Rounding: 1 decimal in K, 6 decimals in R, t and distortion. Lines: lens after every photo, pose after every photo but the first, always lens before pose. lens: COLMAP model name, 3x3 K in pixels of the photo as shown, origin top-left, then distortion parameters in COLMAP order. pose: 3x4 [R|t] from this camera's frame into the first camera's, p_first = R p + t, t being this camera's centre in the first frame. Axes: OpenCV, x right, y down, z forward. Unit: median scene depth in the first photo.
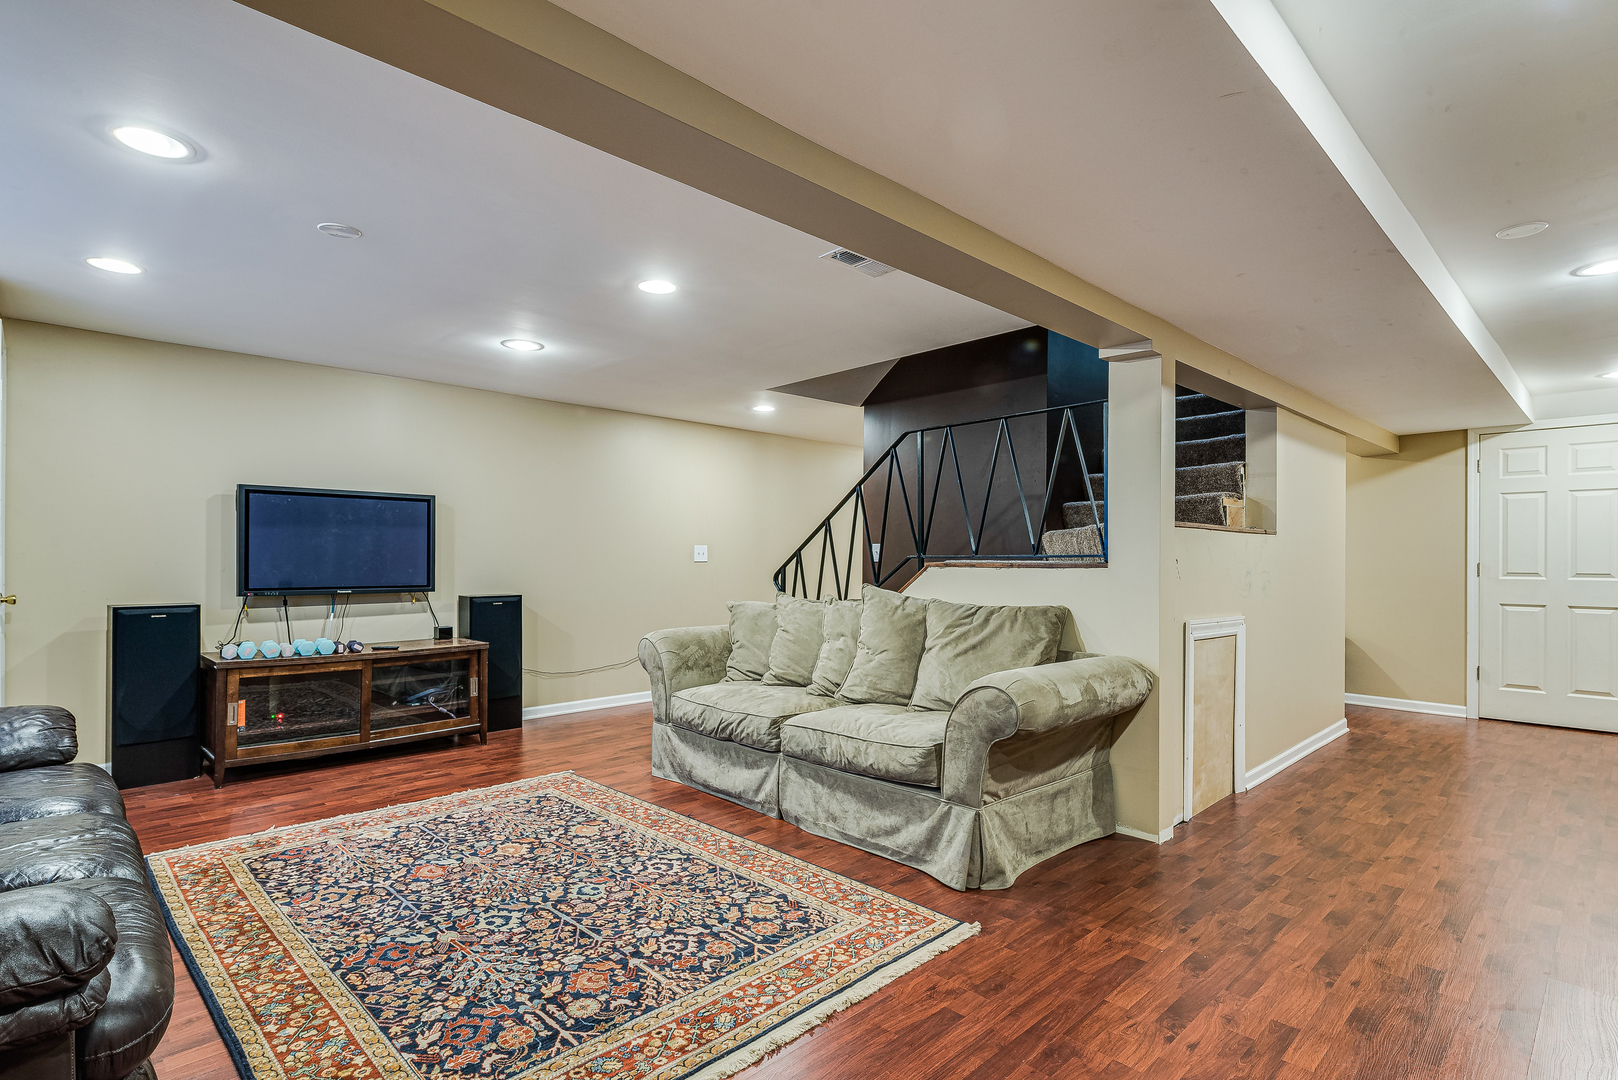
lens RADIAL K [[814.8, 0, 810.0], [0, 814.8, 552.6], [0, 0, 1]] dist [0.001905, -0.000294]
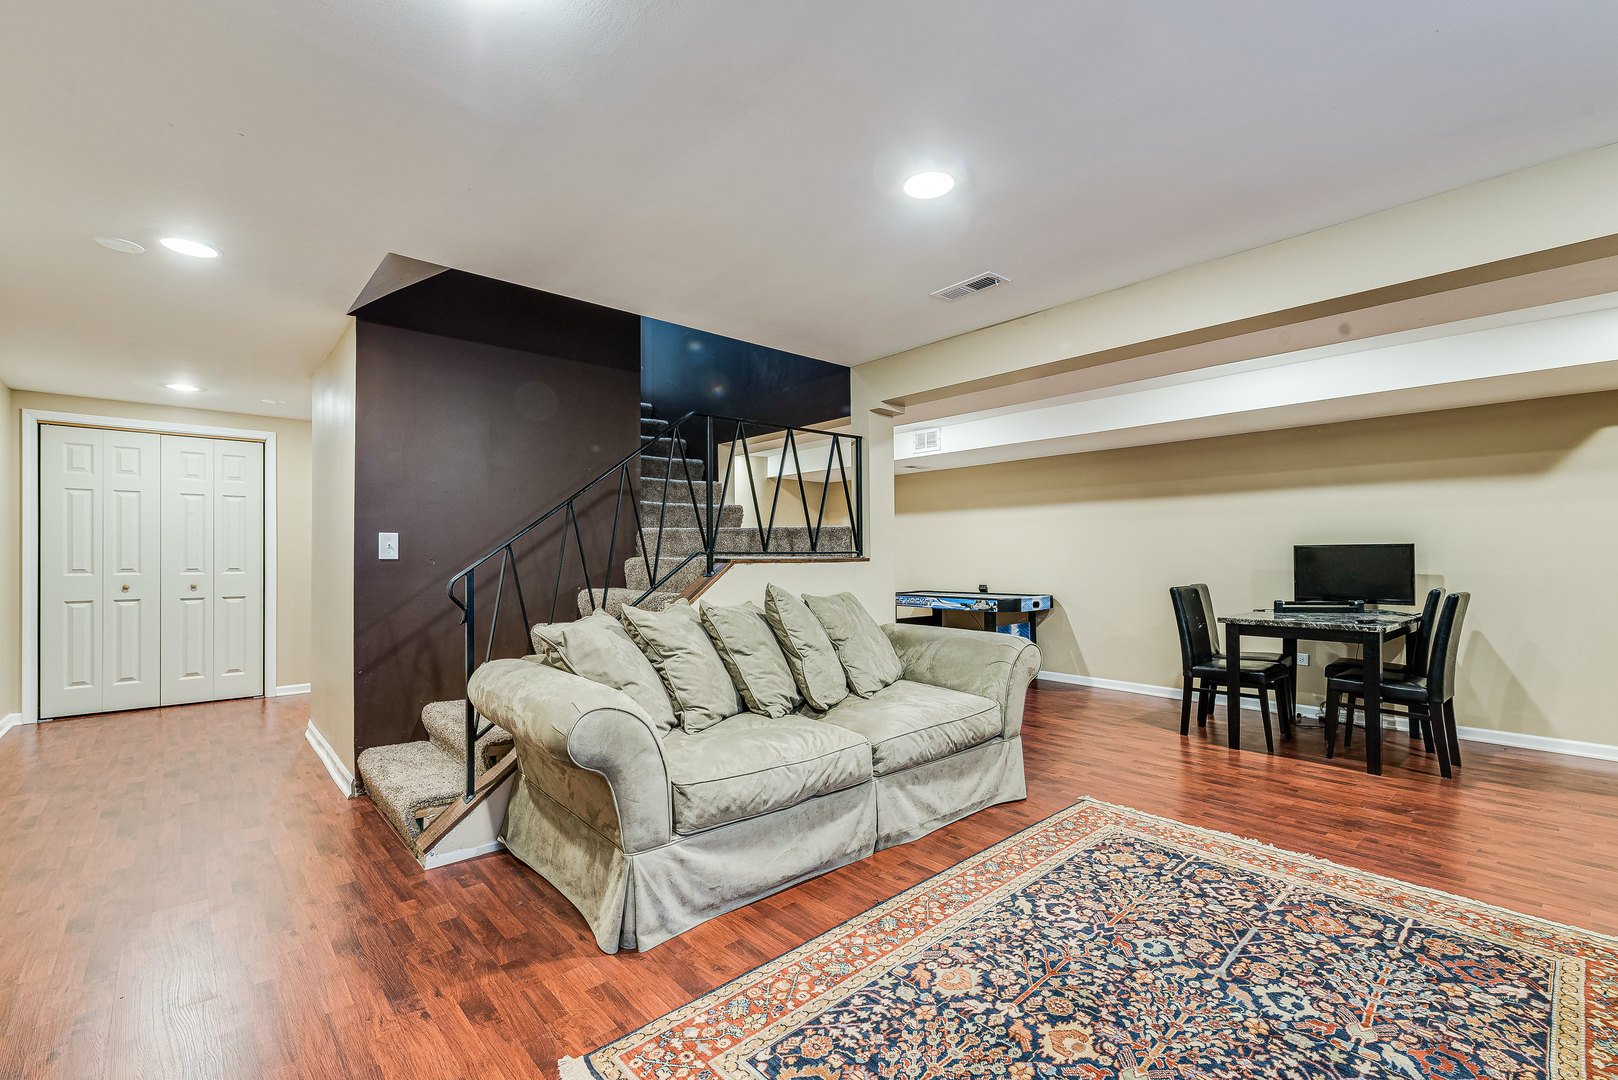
lens RADIAL K [[691.3, 0, 813.1], [0, 691.3, 550.4], [0, 0, 1]] dist [-0.001114, 0.002990]
pose [[0.043184, -0.002778, 0.999063, -1.023593], [-0.011380, 0.999930, 0.003272, -0.002189], [-0.999002, -0.011511, 0.043149, 1.349827]]
